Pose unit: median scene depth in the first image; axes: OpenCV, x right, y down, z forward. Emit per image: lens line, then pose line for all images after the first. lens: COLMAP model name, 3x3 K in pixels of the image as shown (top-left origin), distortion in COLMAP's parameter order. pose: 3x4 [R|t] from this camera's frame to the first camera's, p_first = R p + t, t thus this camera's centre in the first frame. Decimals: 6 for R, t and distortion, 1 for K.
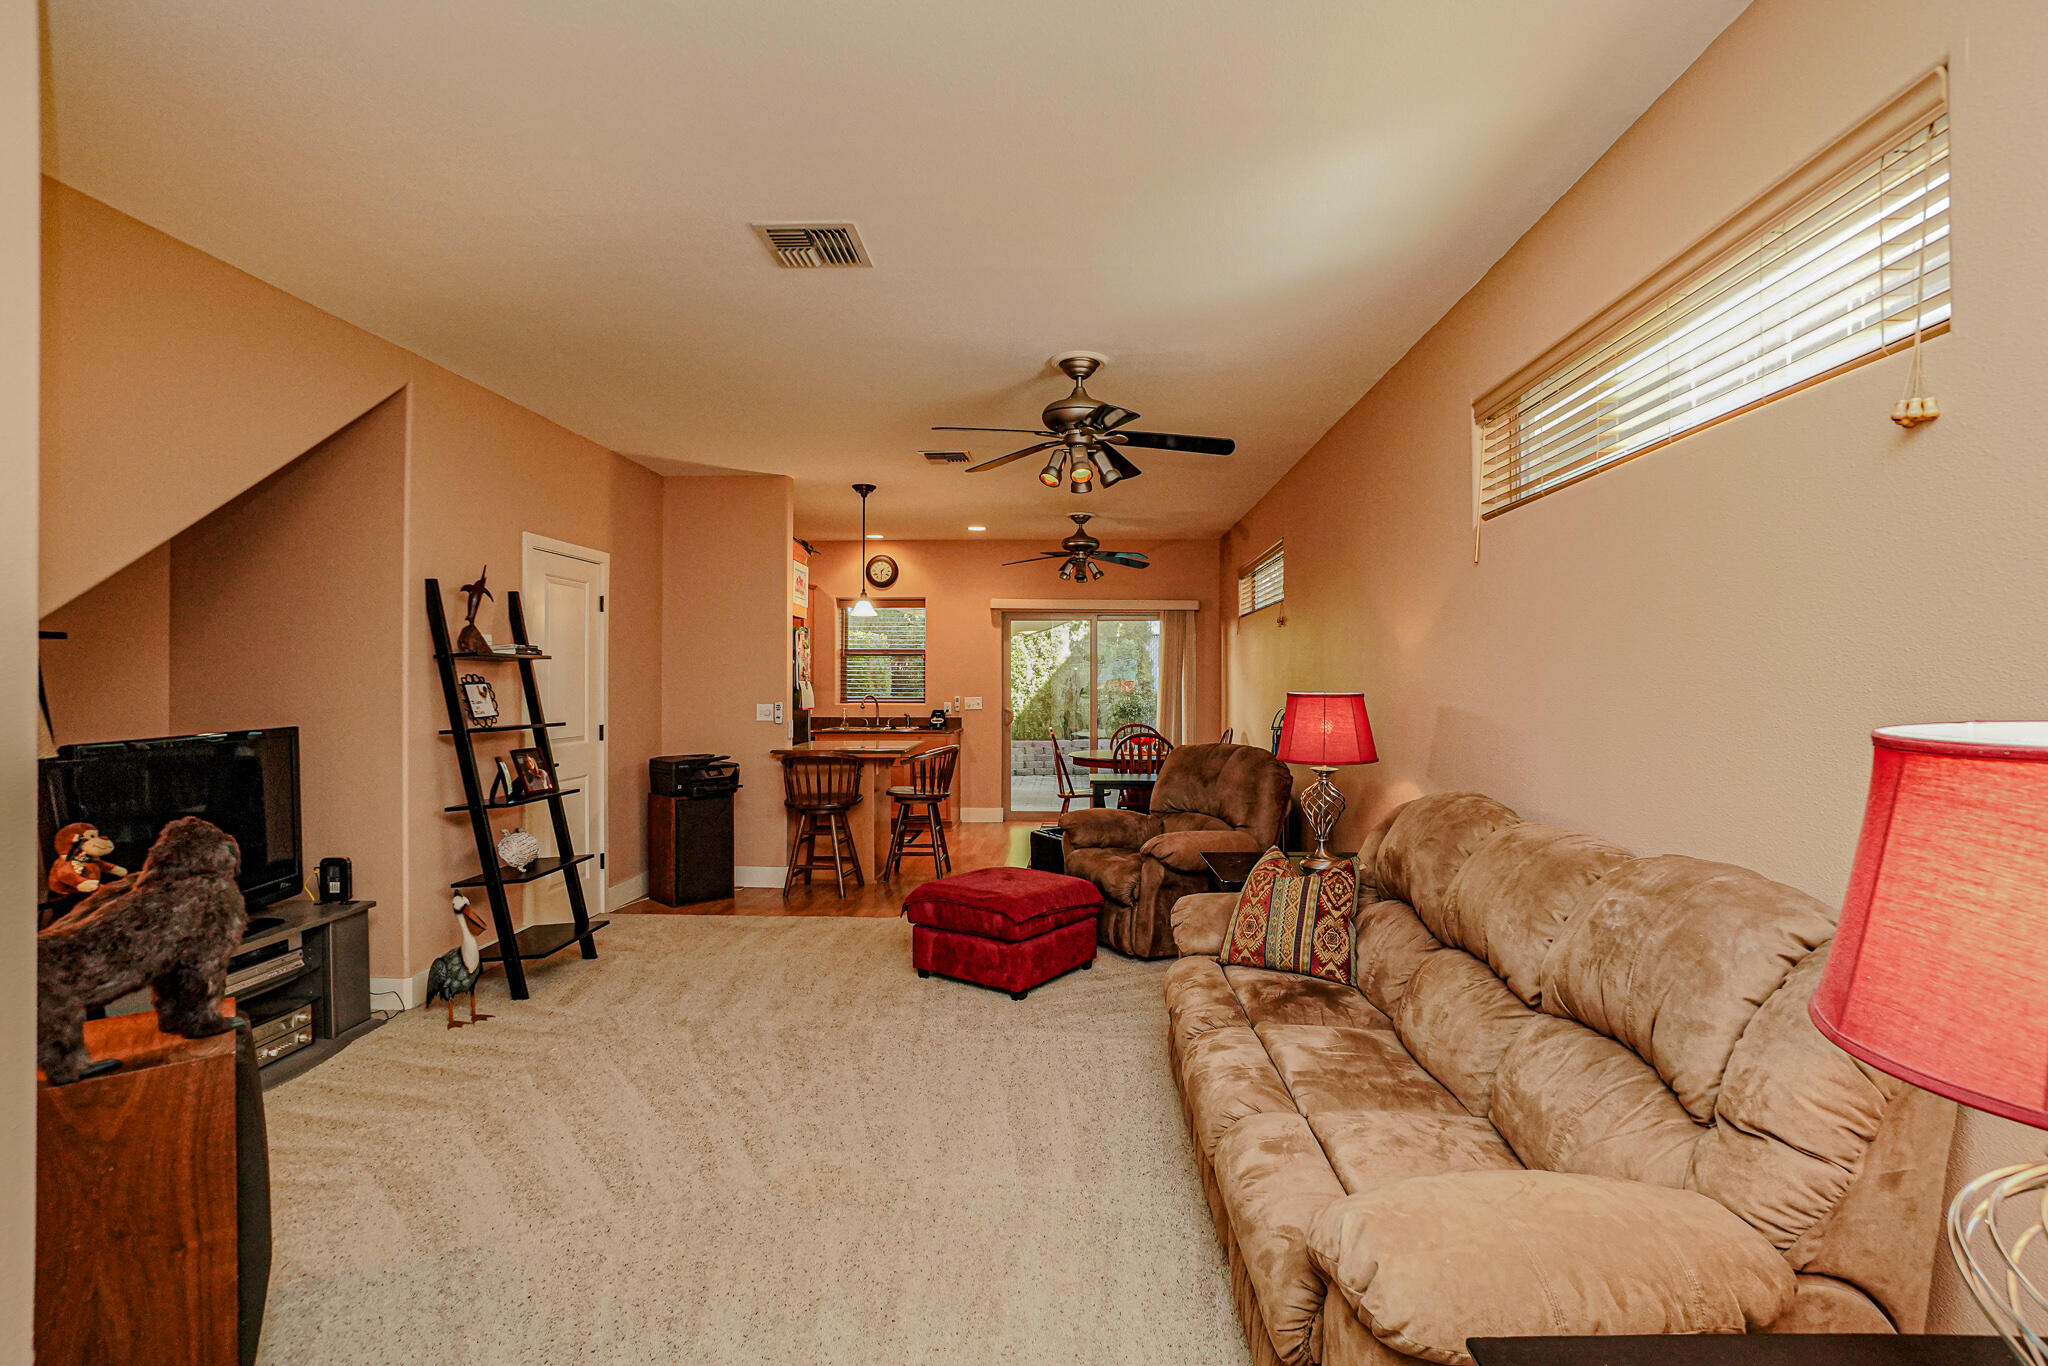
lens RADIAL K [[890.2, 0, 1025.4], [0, 890.2, 683.9], [0, 0, 1]] dist [0.000004, -0.000001]
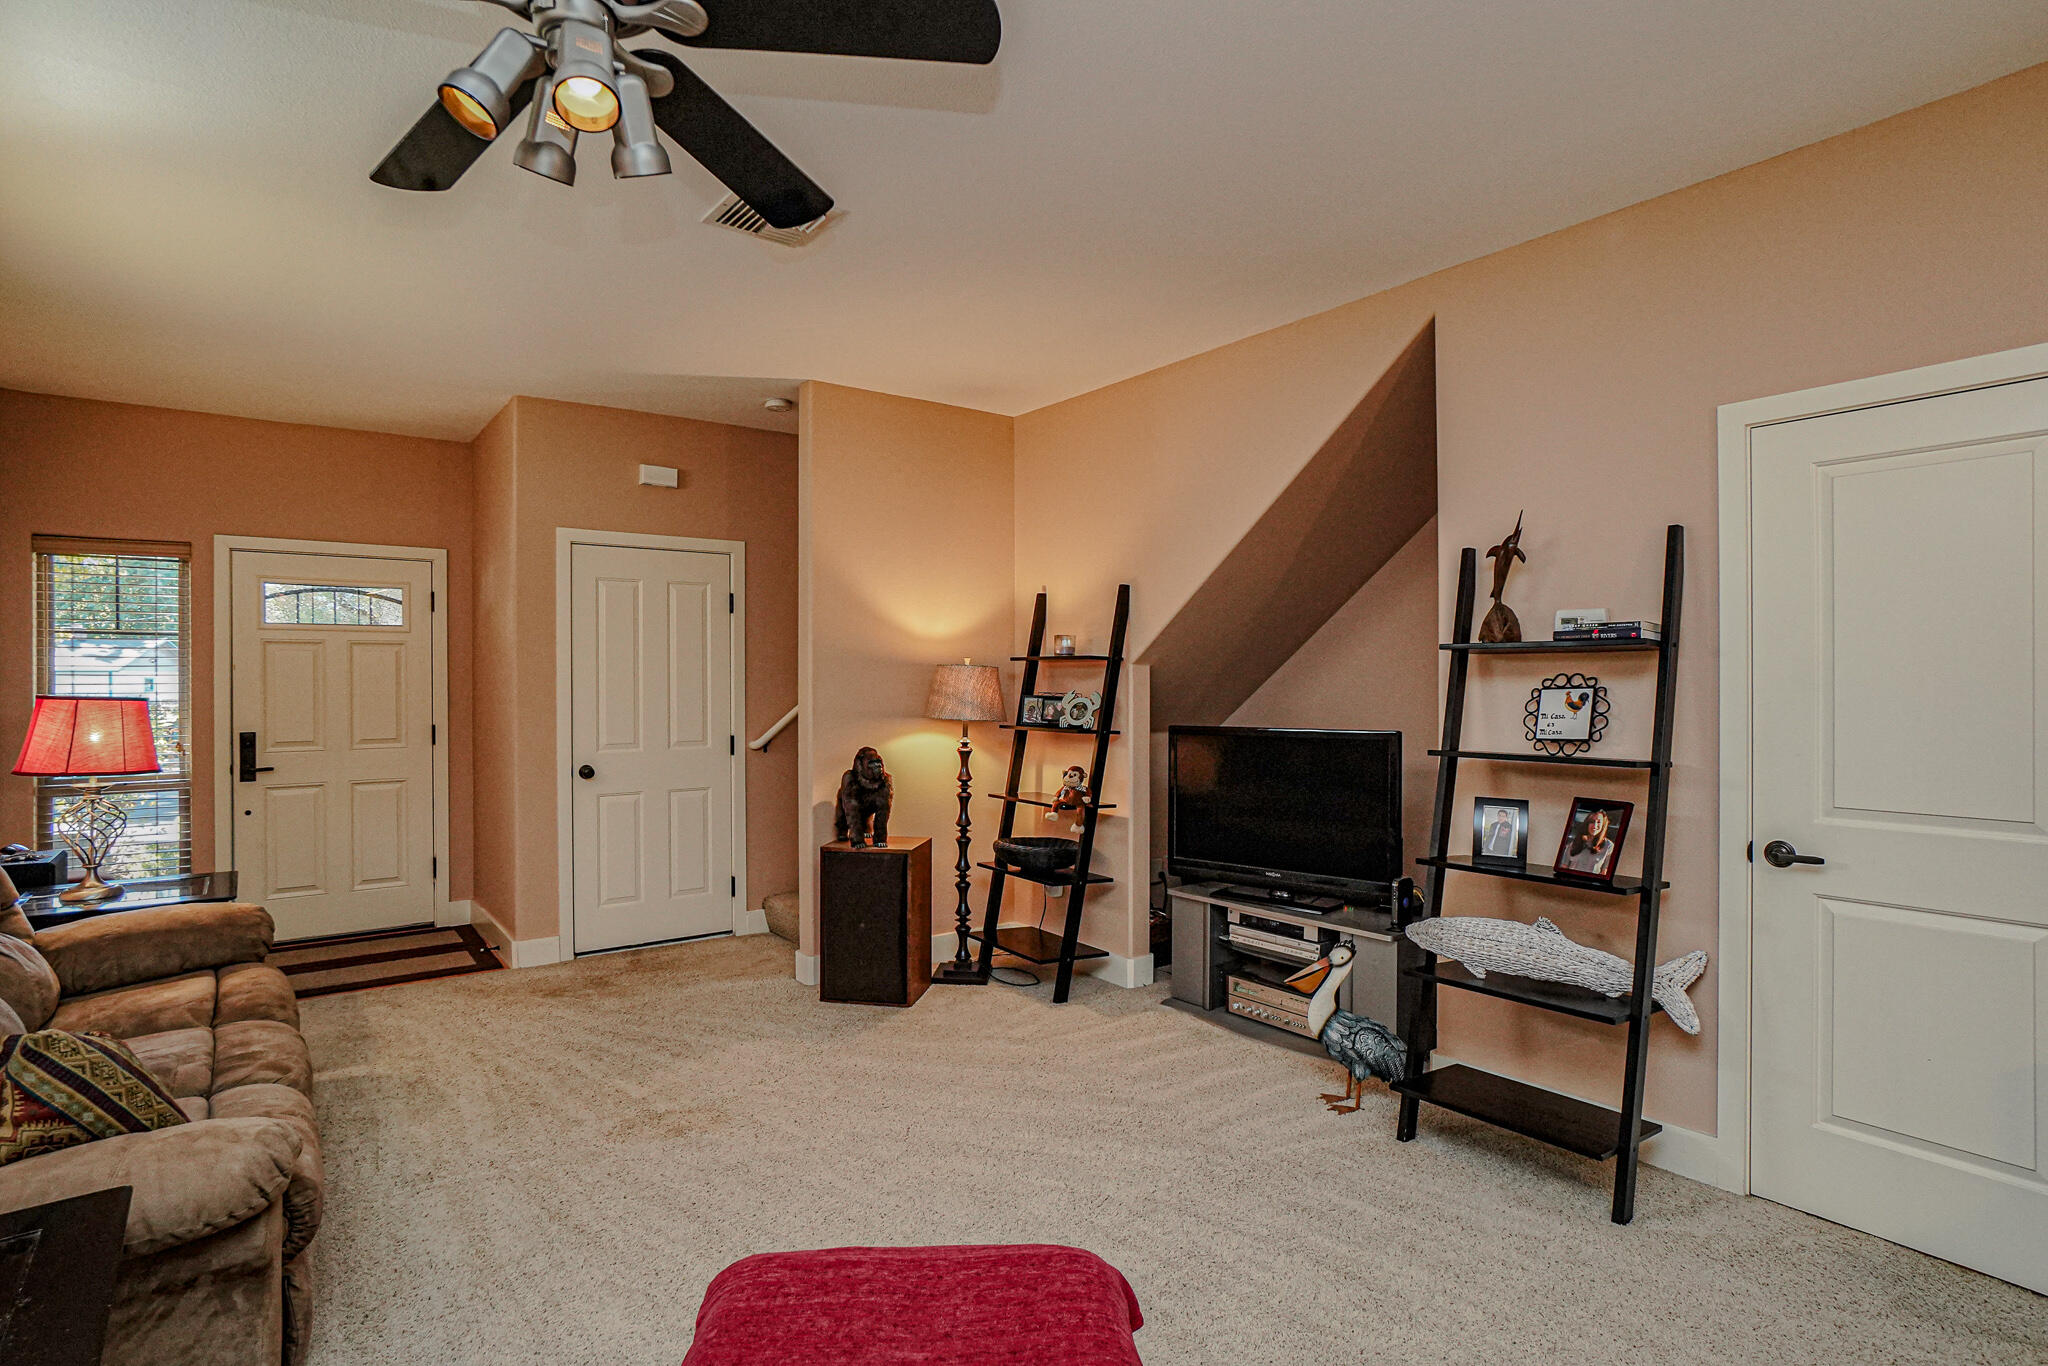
lens RADIAL K [[1072.6, 0, 1023.2], [0, 1072.6, 683.5], [0, 0, 1]] dist [-0.000008, 0.000045]
pose [[-0.751040, 0.004838, -0.660239, 0.204946], [-0.001192, 0.999962, 0.008684, -0.010312], [0.660256, 0.007309, -0.751005, 1.368005]]
